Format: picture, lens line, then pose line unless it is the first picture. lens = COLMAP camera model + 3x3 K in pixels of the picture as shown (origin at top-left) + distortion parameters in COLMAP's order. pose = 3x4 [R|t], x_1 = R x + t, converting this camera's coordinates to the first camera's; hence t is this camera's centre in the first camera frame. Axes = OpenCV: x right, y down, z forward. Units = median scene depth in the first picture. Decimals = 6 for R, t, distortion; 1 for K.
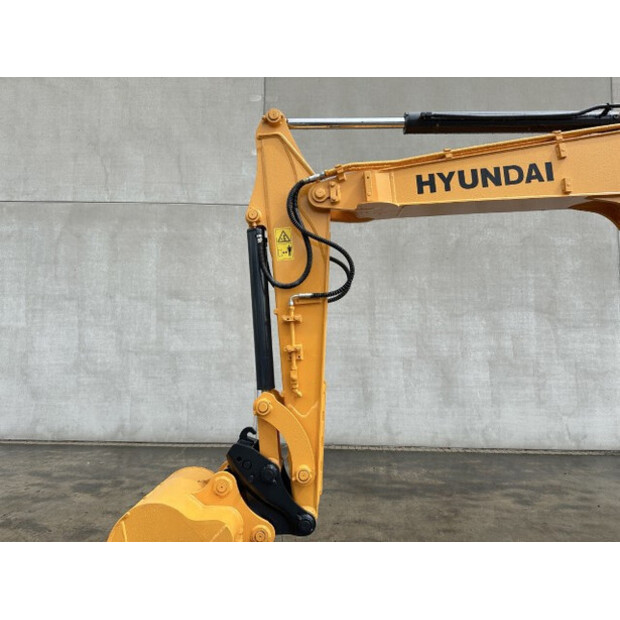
lens RADIAL K [[434.6, 0, 308.6], [0, 434.6, 309.9], [0, 0, 1]] dist [0.066624, -0.077862]
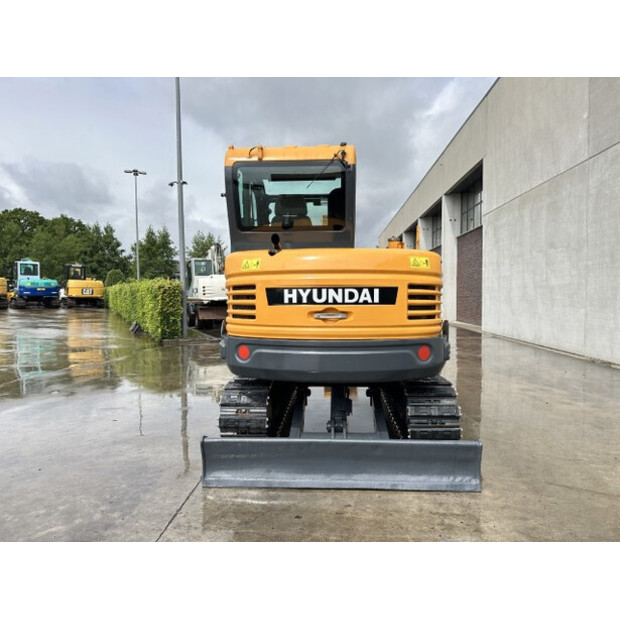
lens RADIAL K [[434.6, 0, 308.0], [0, 434.6, 310.2], [0, 0, 1]] dist [0.066624, -0.077862]
pose [[-0.050992, 0.018620, -0.998525, 1.811771], [0.098477, 0.995047, 0.013526, 0.119635], [0.993832, -0.097642, -0.052573, 0.439909]]
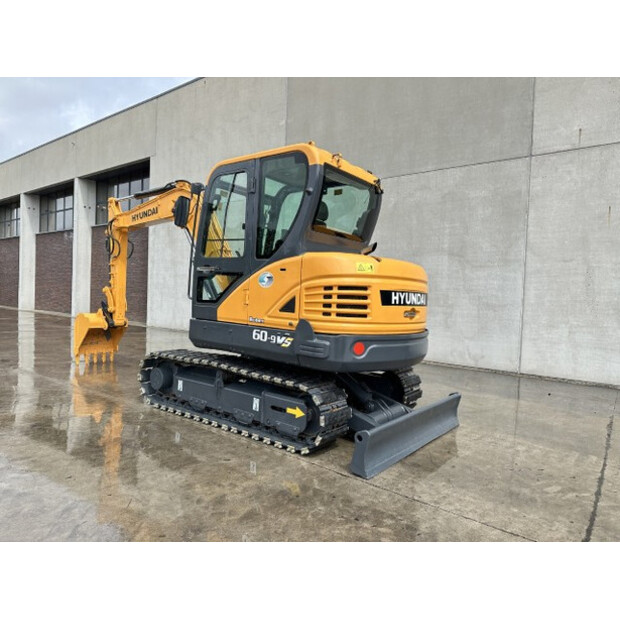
lens RADIAL K [[434.6, 0, 312.4], [0, 434.6, 309.3], [0, 0, 1]] dist [0.066624, -0.077862]
pose [[0.799441, 0.033009, -0.599837, 1.496969], [0.029660, 0.995103, 0.094291, 0.044048], [0.600012, -0.093172, 0.794547, -0.356222]]
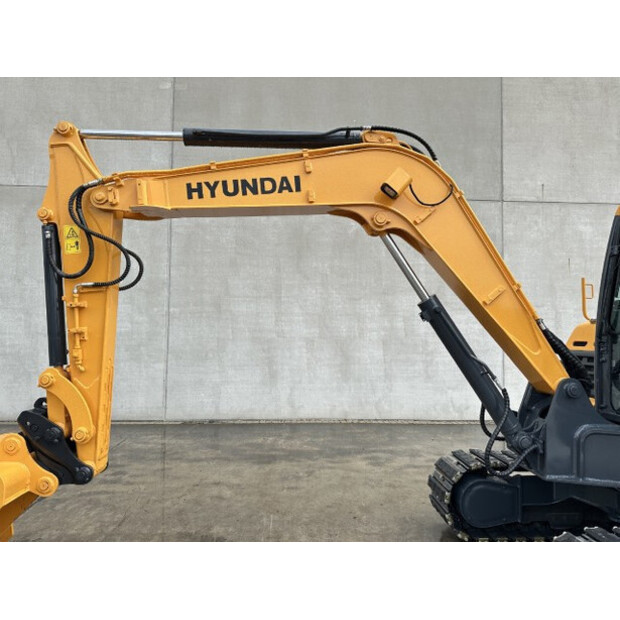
lens RADIAL K [[434.6, 0, 311.8], [0, 434.6, 308.1], [0, 0, 1]] dist [0.066624, -0.077862]
pose [[0.997344, 0.000111, 0.072833, 0.238659], [-0.002869, 0.999282, 0.037766, -0.007857], [-0.072777, -0.037875, 0.996629, -0.103859]]
